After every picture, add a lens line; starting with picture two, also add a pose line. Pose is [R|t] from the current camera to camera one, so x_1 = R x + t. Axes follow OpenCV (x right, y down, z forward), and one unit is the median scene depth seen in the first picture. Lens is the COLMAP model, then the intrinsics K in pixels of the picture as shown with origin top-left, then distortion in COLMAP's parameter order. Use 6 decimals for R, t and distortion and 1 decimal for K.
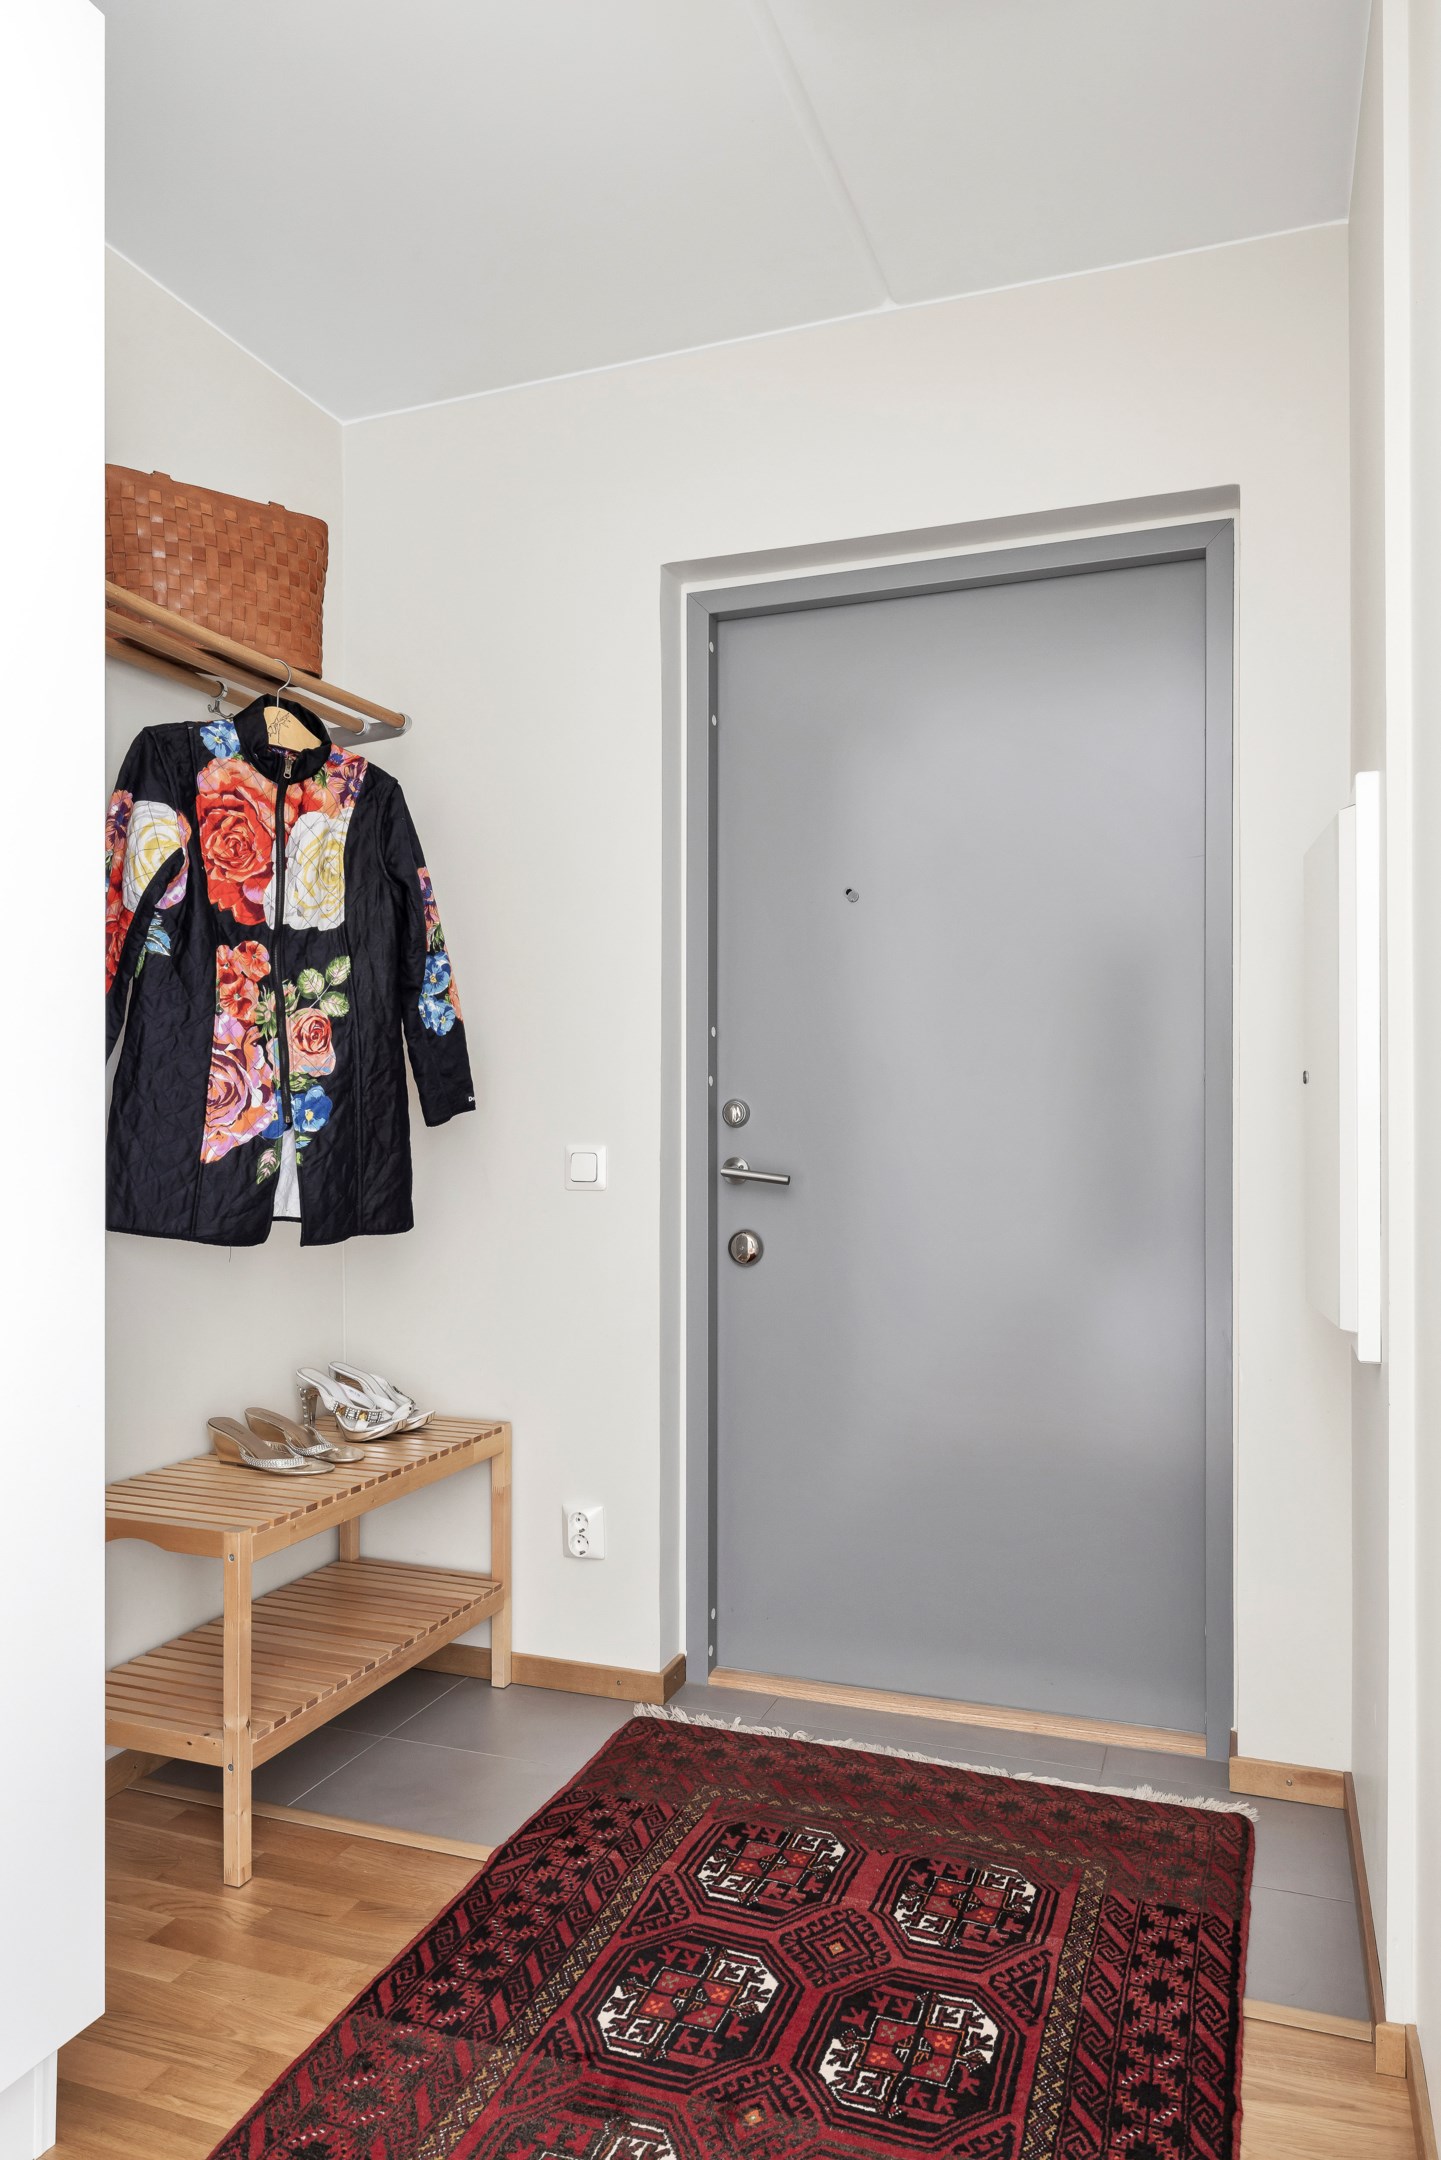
lens RADIAL K [[1449.7, 0, 719.8], [0, 1449.7, 1093.2], [0, 0, 1]] dist [-0.010244, 0.006521]
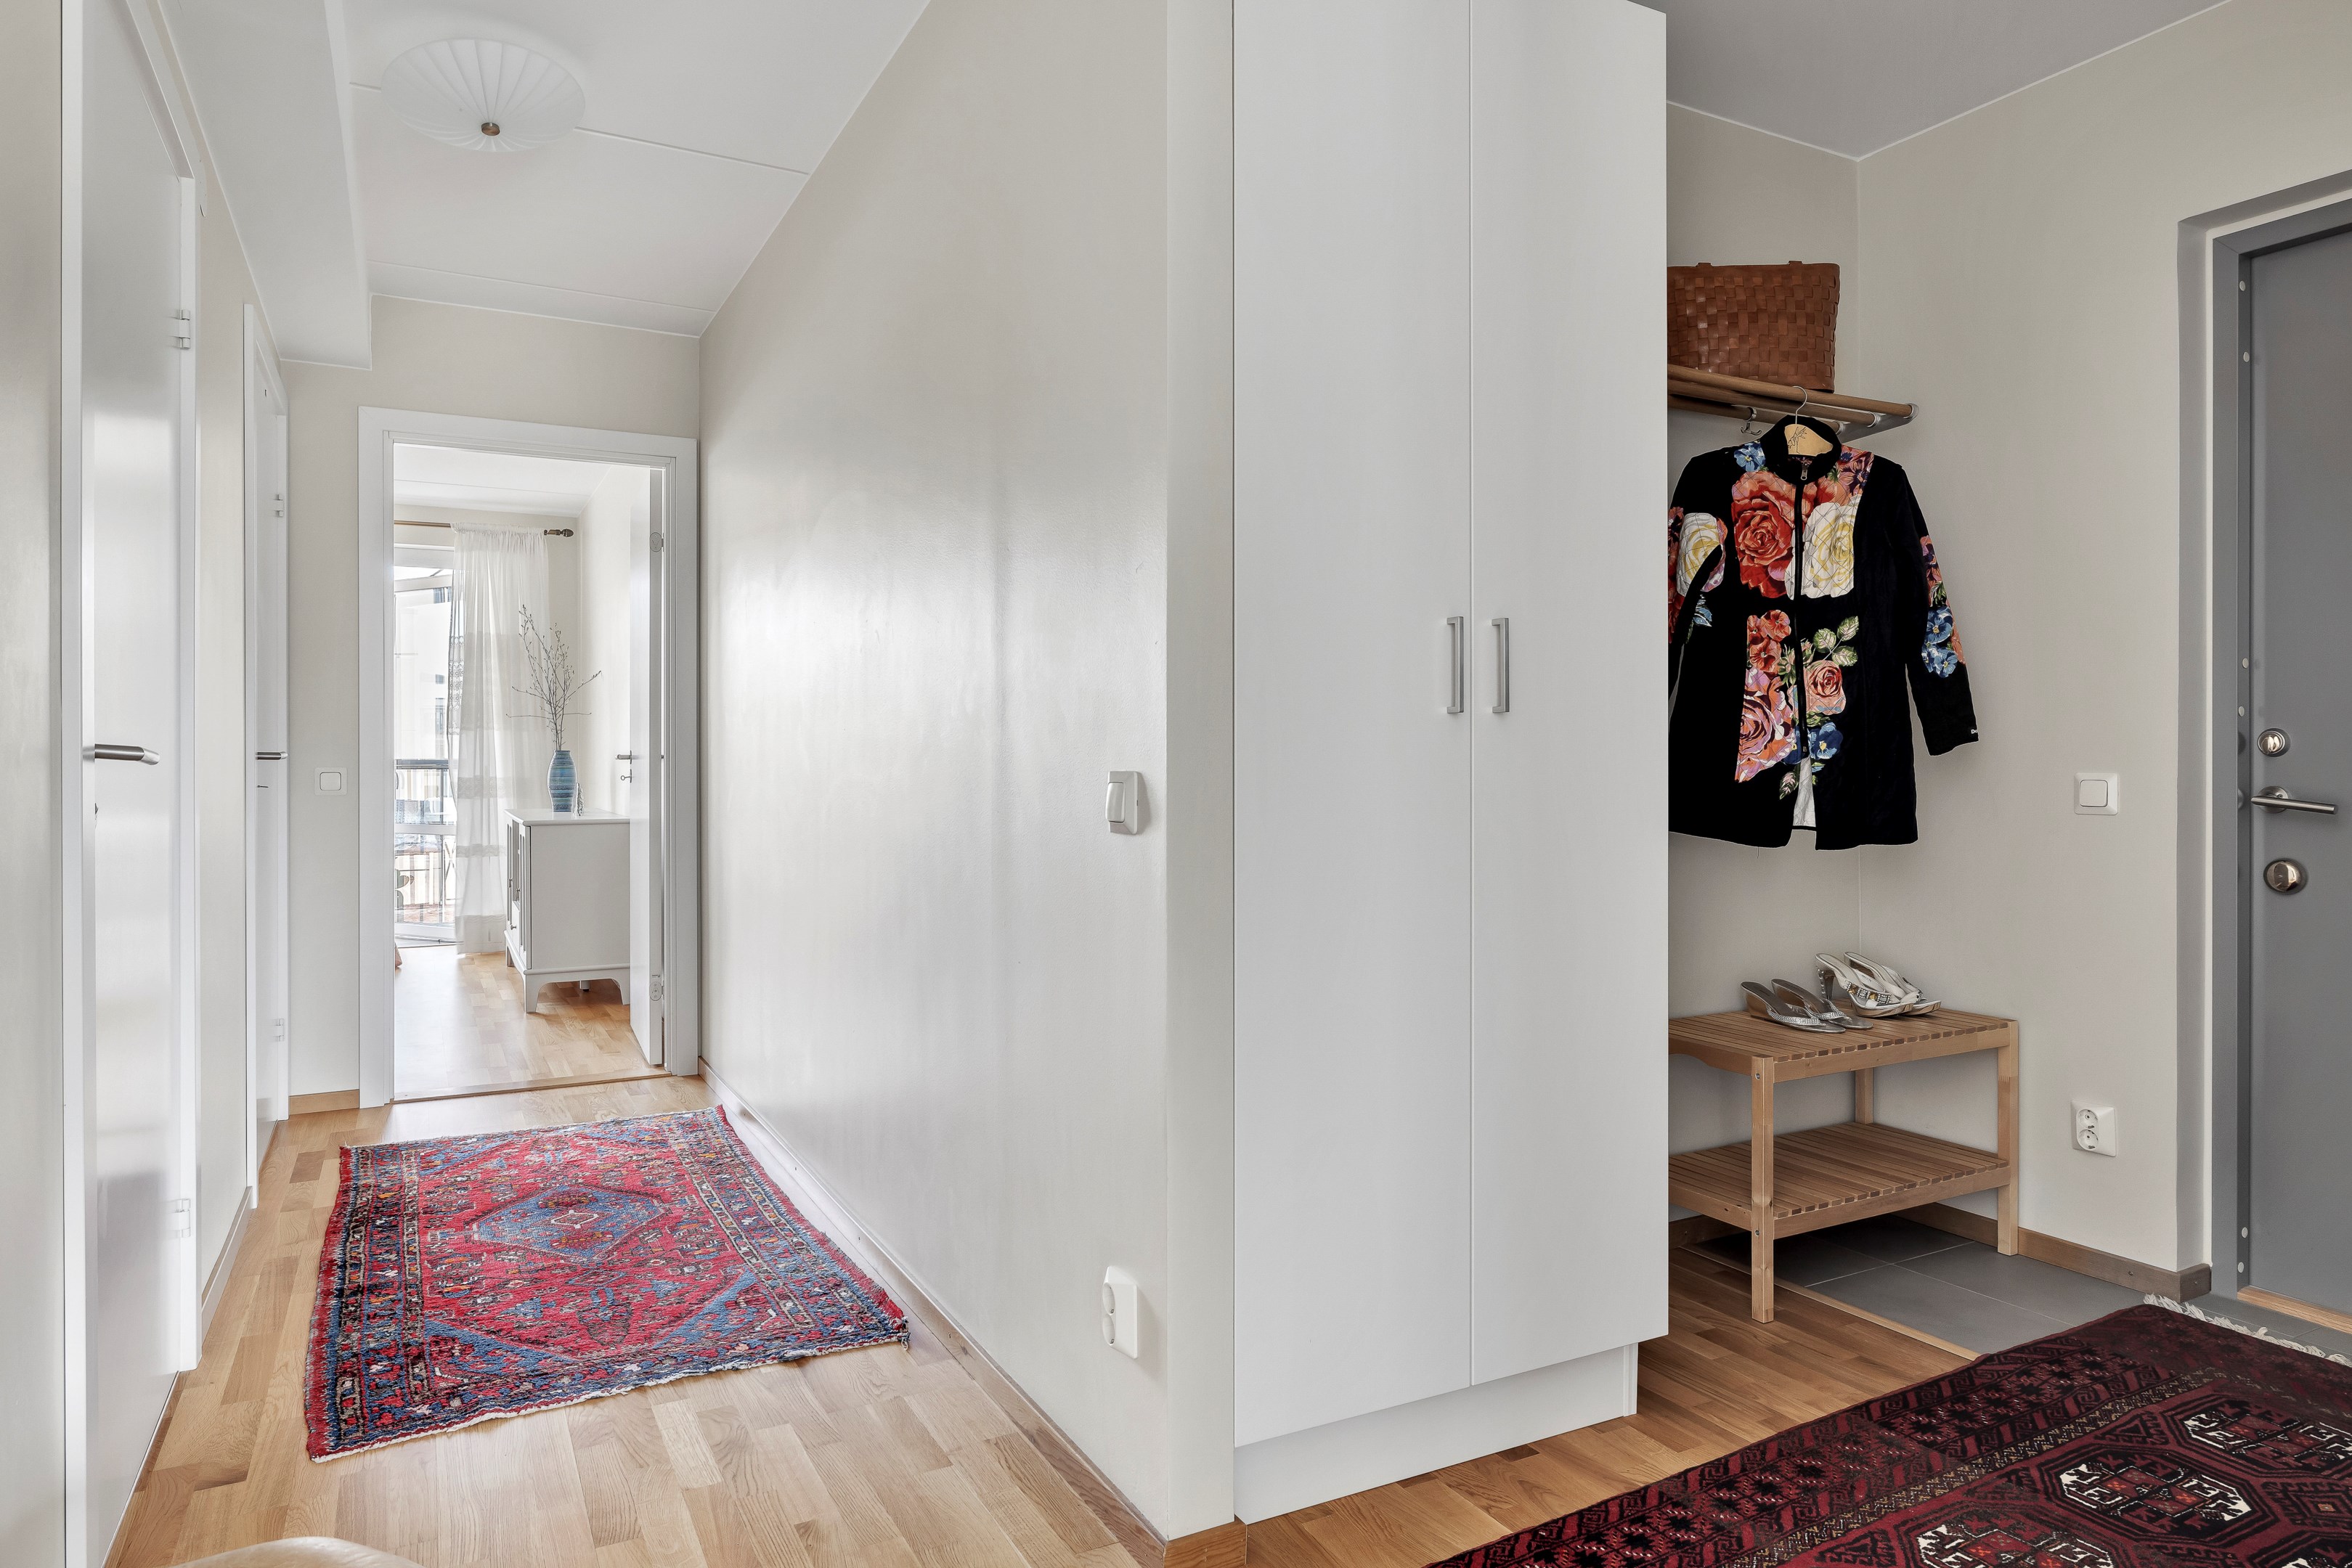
lens RADIAL K [[1419.6, 0, 1176.6], [0, 1419.6, 774.1], [0, 0, 1]] dist [-0.002327, 0.007246]
pose [[0.748878, 0.008347, -0.662655, 0.112031], [0.011014, 0.999626, 0.025039, 0.002810], [0.662616, -0.026050, 0.748506, -0.291550]]
